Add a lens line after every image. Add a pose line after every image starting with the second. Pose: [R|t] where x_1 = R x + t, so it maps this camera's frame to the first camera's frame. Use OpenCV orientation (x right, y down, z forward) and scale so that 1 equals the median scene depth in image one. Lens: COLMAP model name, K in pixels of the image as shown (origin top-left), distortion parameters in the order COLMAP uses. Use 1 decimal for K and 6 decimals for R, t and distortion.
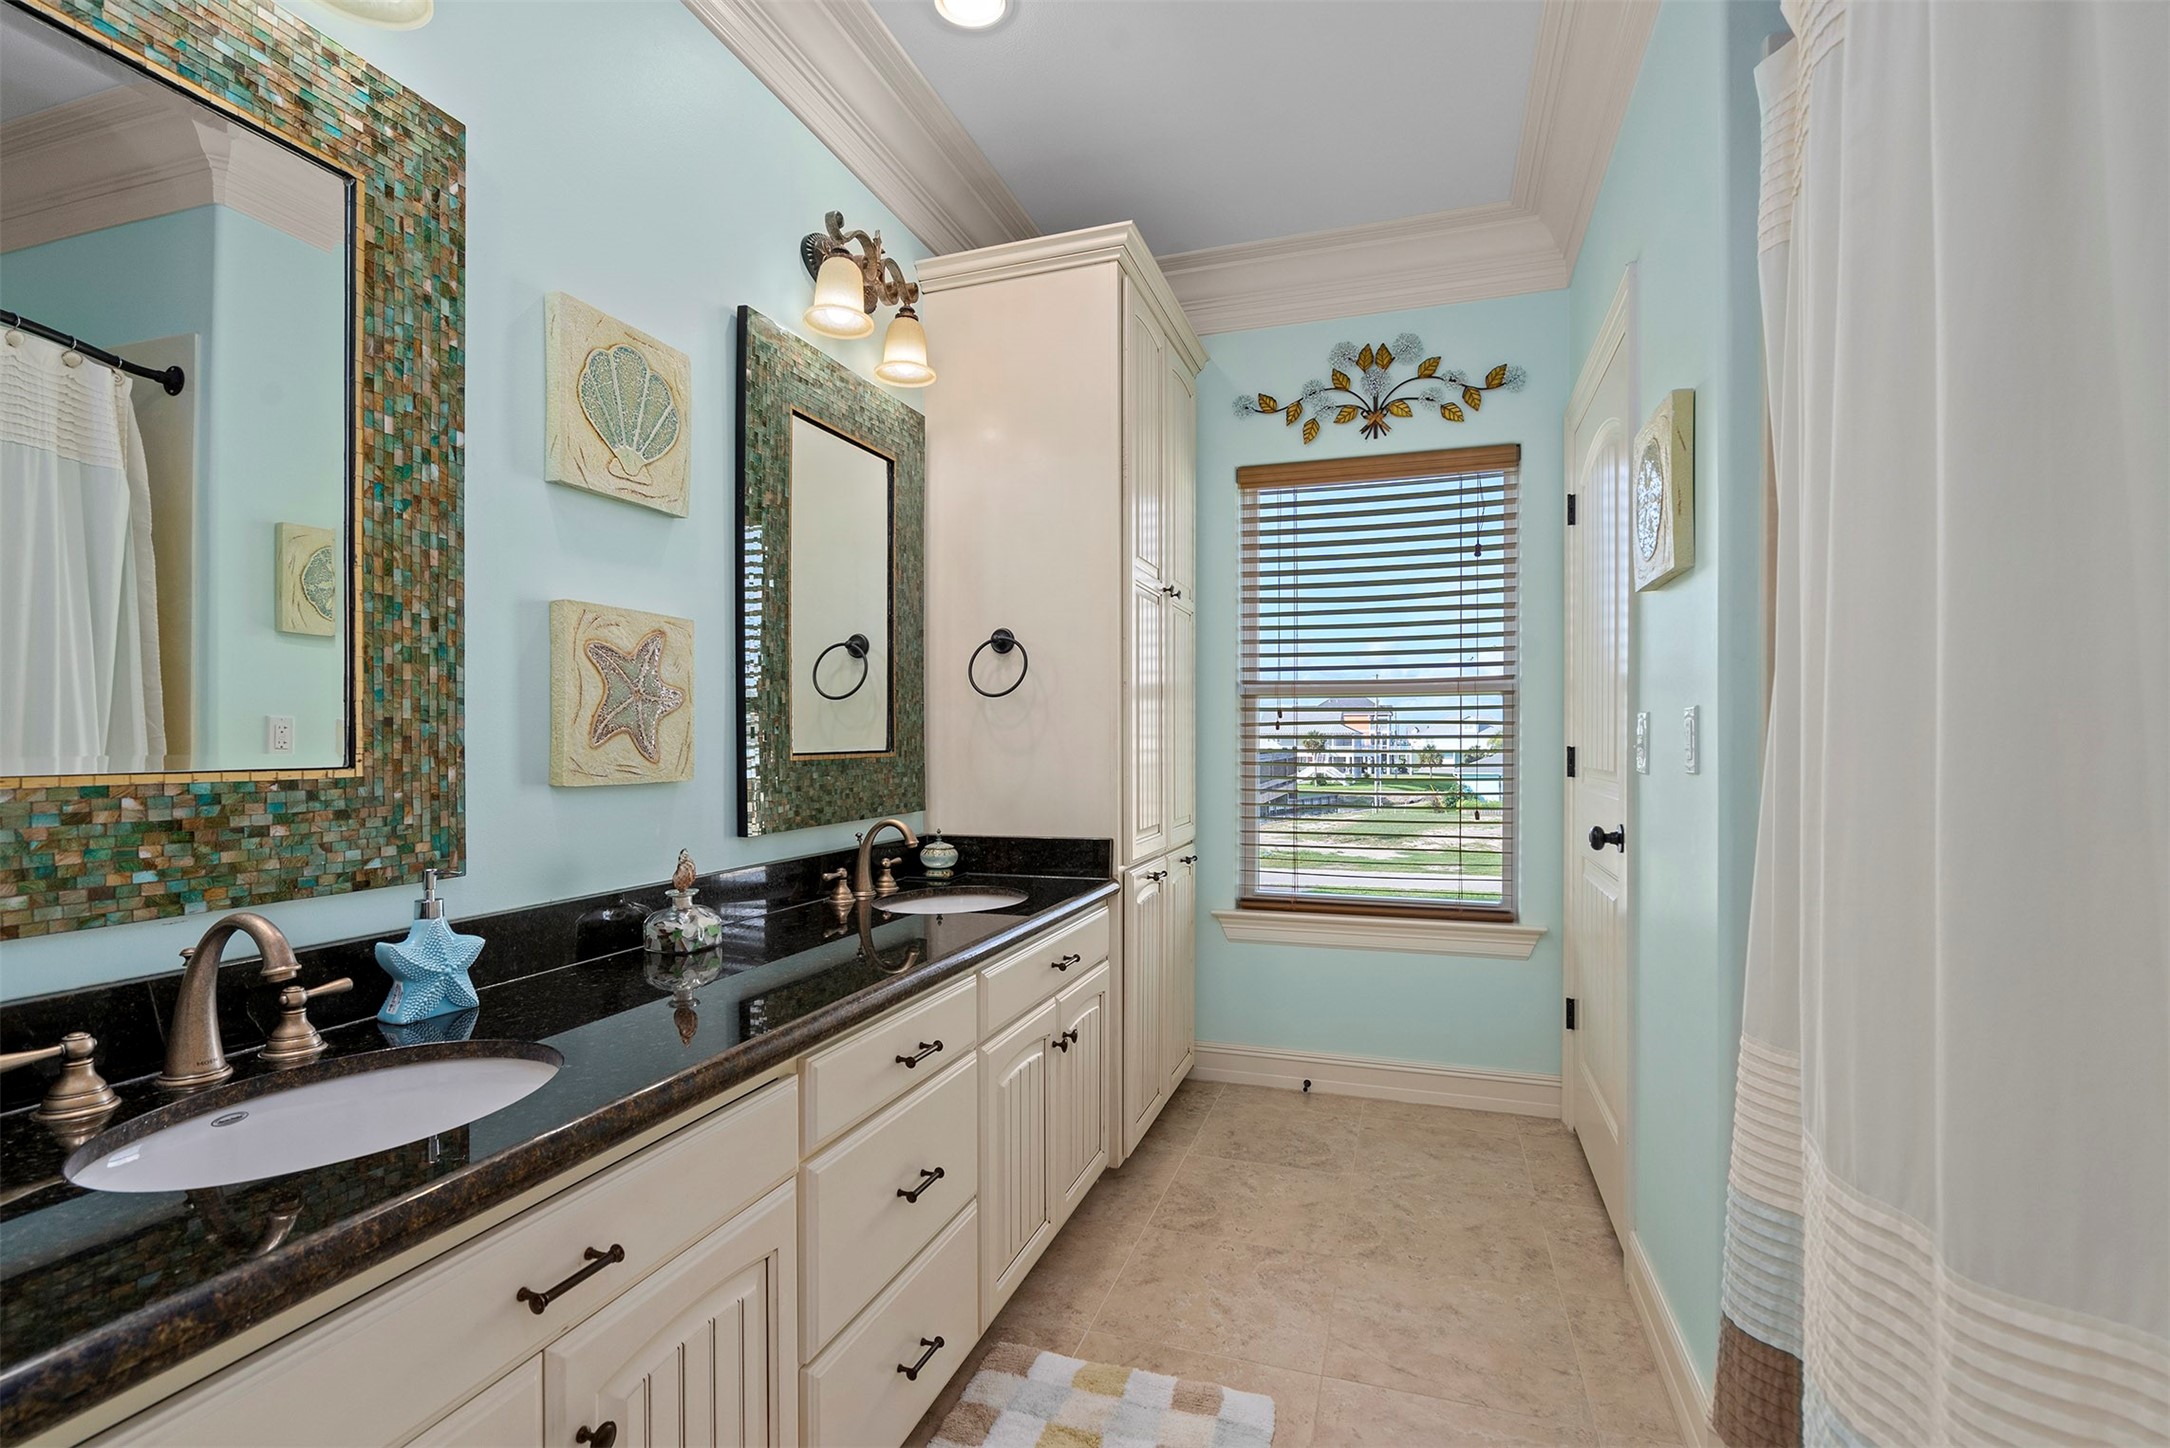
lens RADIAL K [[998.8, 0, 1076.9], [0, 998.8, 733.1], [0, 0, 1]] dist [-0.006987, 0.002135]
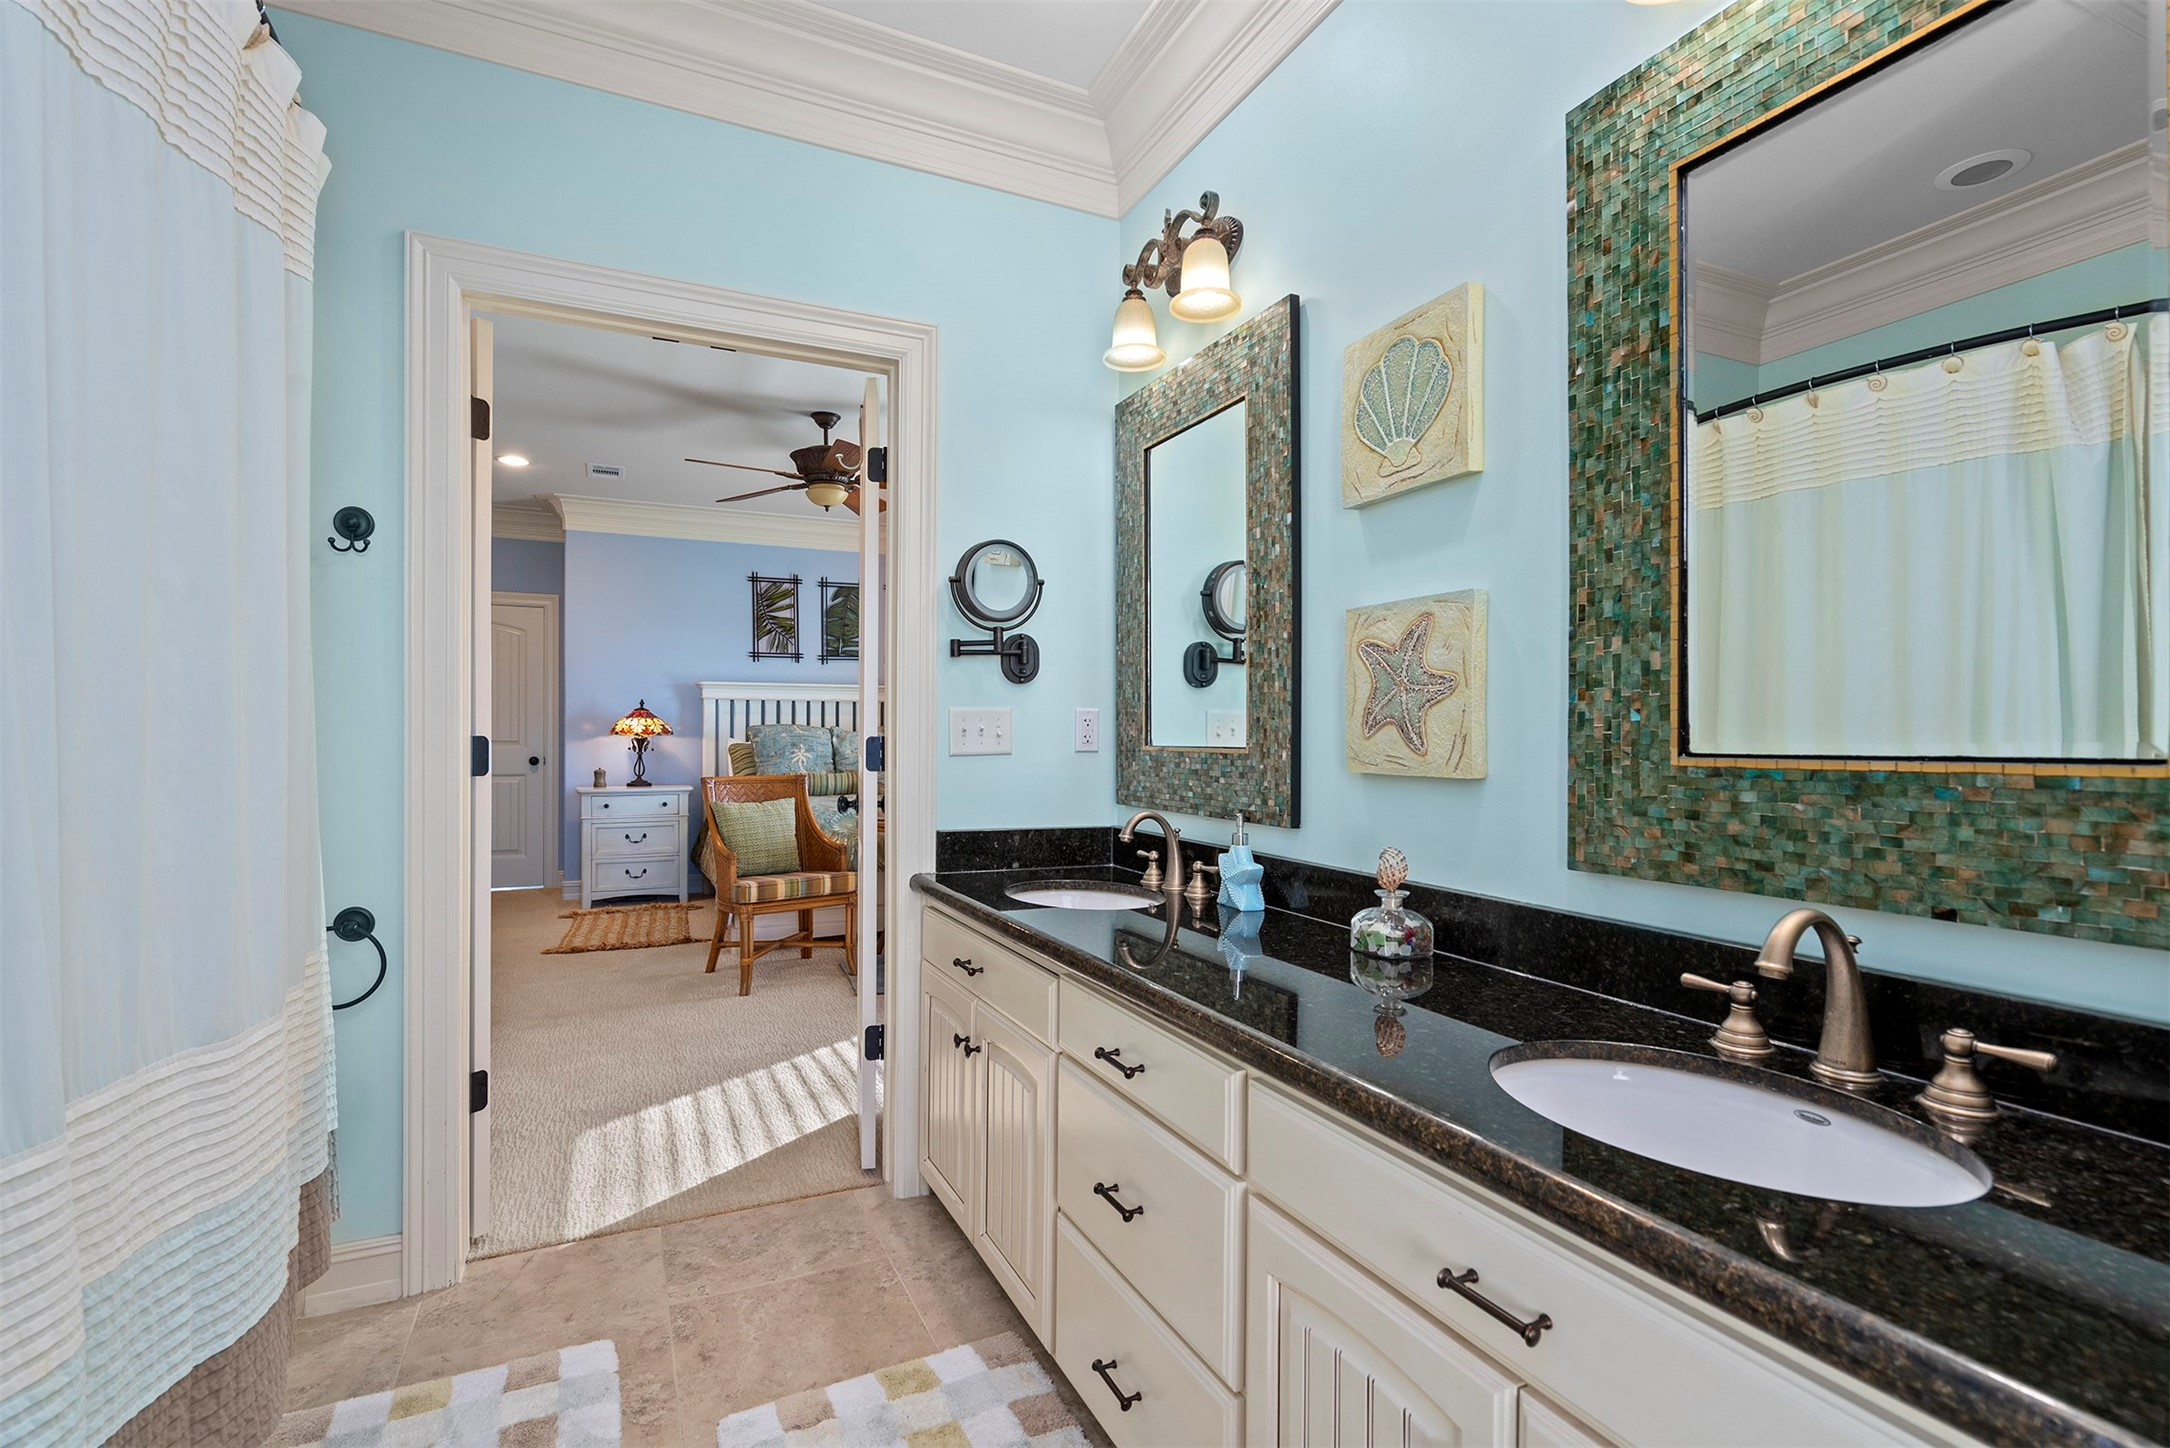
lens RADIAL K [[998.8, 0, 1055.1], [0, 998.8, 739.1], [0, 0, 1]] dist [-0.006987, 0.002135]
pose [[-0.731630, -0.006968, -0.681667, 0.465225], [-0.006191, 0.999974, -0.003576, 0.020155], [0.681674, 0.001604, -0.731654, 1.440485]]
